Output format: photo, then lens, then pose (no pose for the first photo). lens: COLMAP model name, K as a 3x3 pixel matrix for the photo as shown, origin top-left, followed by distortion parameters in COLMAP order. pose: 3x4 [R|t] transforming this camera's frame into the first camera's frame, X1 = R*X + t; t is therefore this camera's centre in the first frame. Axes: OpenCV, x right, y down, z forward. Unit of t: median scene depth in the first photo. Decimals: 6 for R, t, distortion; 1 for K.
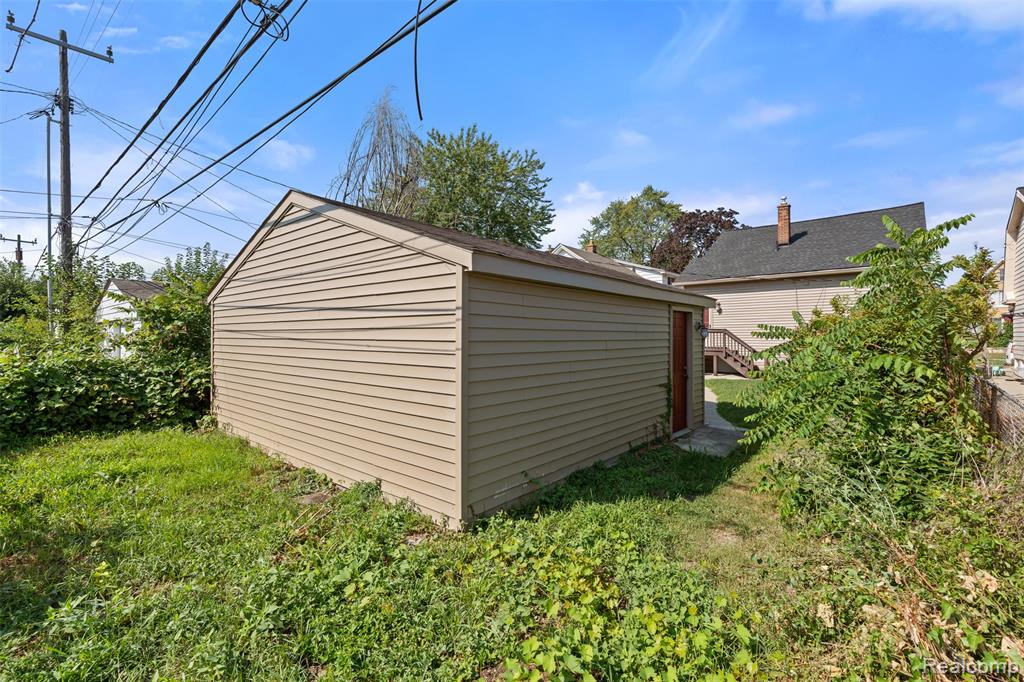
lens RADIAL K [[454.1, 0, 514.2], [0, 454.1, 340.7], [0, 0, 1]] dist [-0.003972, 0.000074]
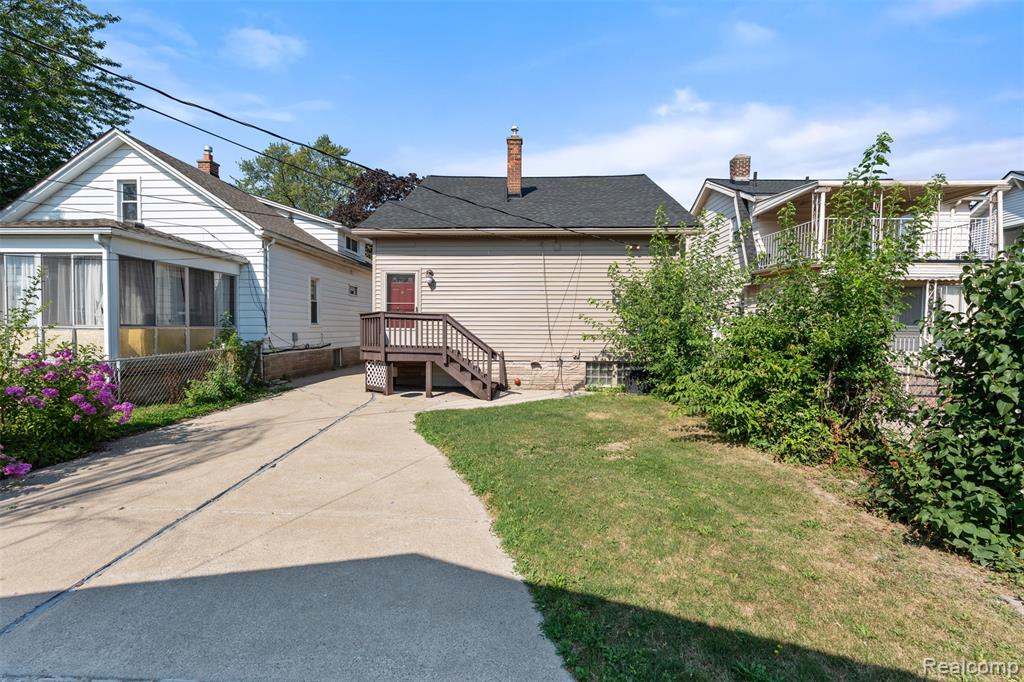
lens RADIAL K [[454.1, 0, 516.8], [0, 454.1, 342.8], [0, 0, 1]] dist [-0.003972, 0.000074]
pose [[0.779921, -0.009962, 0.625798, 0.073395], [-0.003960, 0.999775, 0.020850, -0.000824], [-0.625865, -0.018739, 0.779706, 0.206331]]
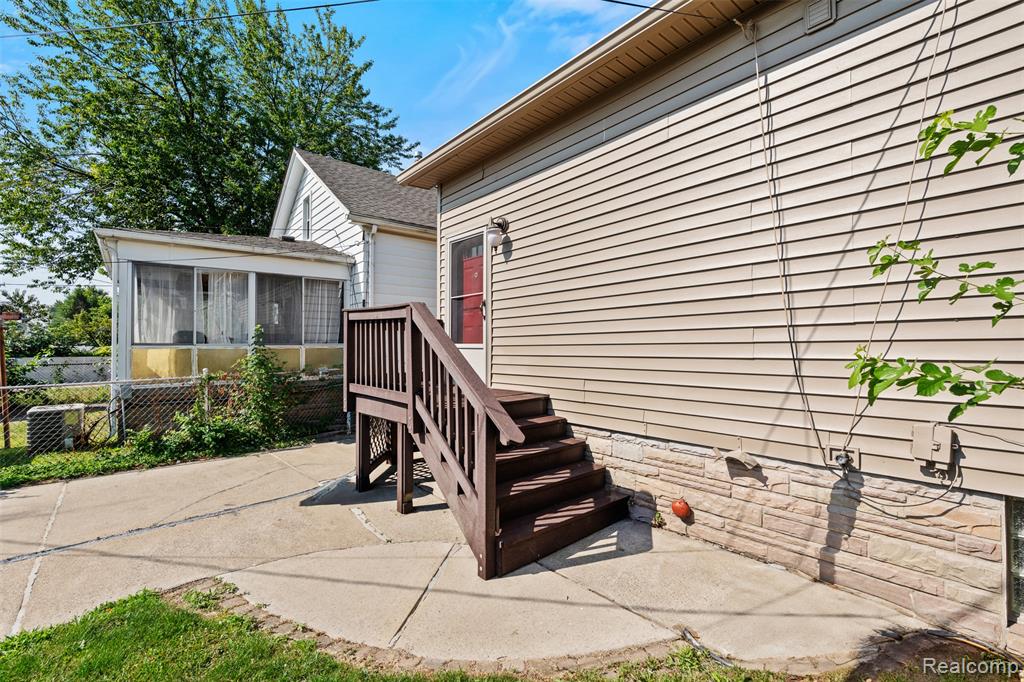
lens RADIAL K [[454.1, 0, 504.0], [0, 454.1, 339.0], [0, 0, 1]] dist [-0.003972, 0.000074]
pose [[0.983595, -0.001966, -0.180378, 0.222367], [-0.003258, 0.999584, -0.028665, -0.001184], [0.180359, 0.028783, 0.983180, 0.324715]]
